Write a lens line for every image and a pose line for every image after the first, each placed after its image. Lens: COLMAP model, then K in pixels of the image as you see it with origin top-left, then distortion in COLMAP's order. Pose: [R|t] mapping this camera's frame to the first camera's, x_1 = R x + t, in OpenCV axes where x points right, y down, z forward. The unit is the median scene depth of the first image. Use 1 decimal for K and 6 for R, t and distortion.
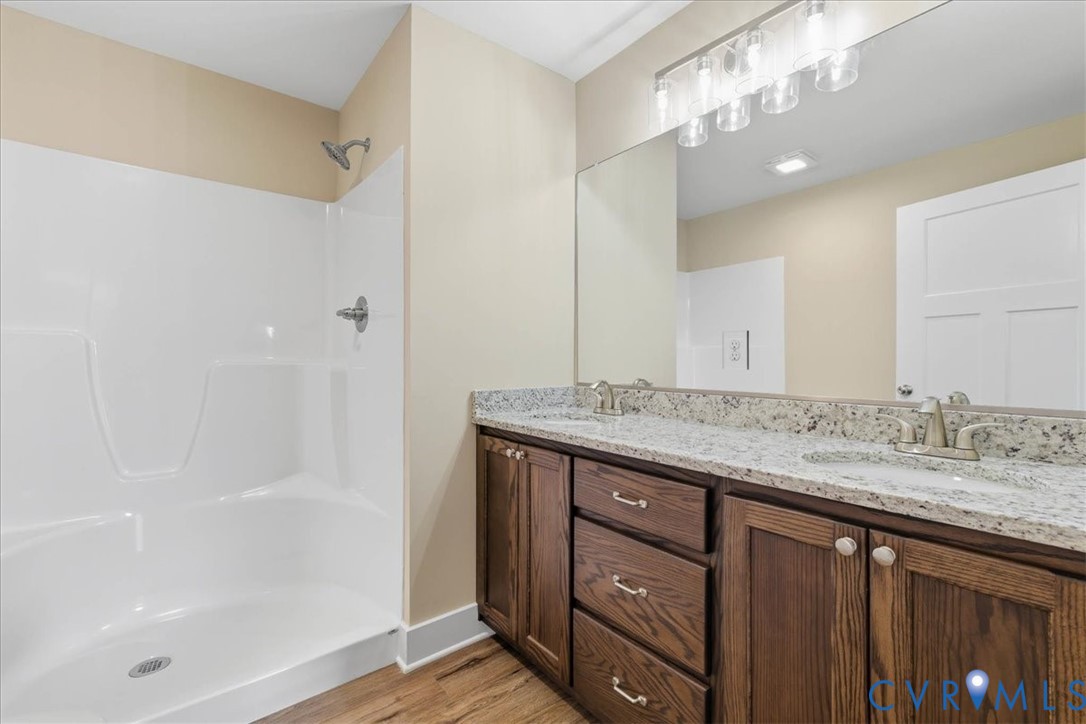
lens RADIAL K [[462.1, 0, 541.5], [0, 462.1, 356.5], [0, 0, 1]] dist [0.001568, 0.000952]
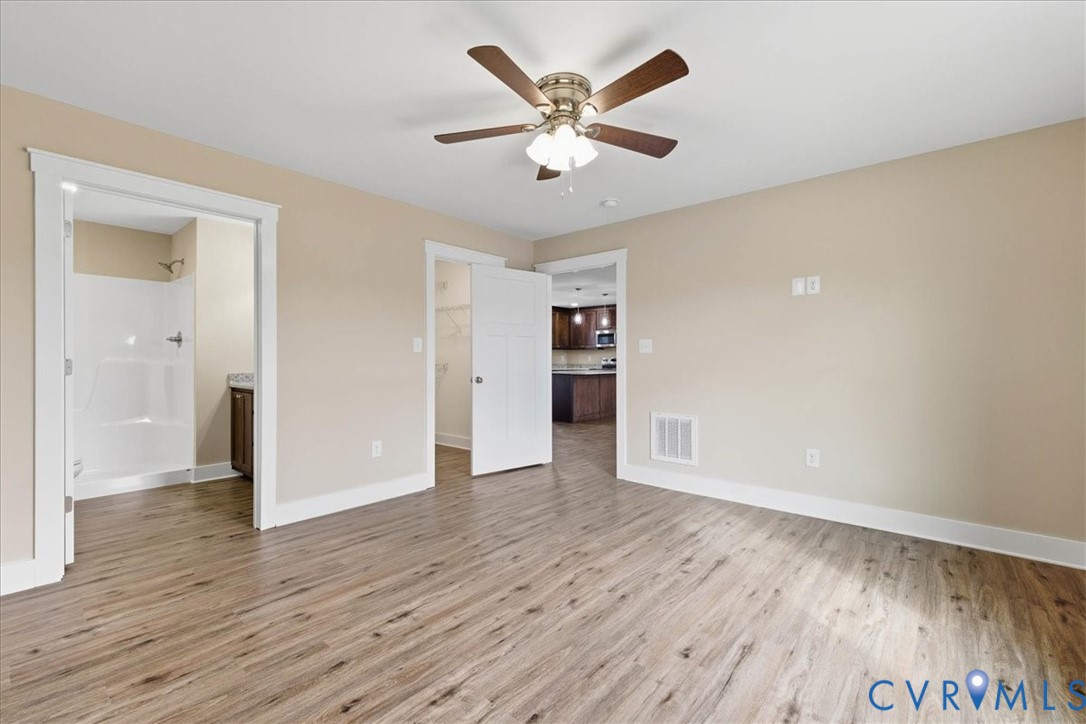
lens RADIAL K [[462.1, 0, 541.5], [0, 462.1, 356.5], [0, 0, 1]] dist [0.001568, 0.000952]
pose [[0.984041, 0.001641, 0.177935, 1.001247], [-0.003338, 0.999952, 0.009242, -0.039685], [-0.177912, -0.009688, 0.983999, -1.616507]]
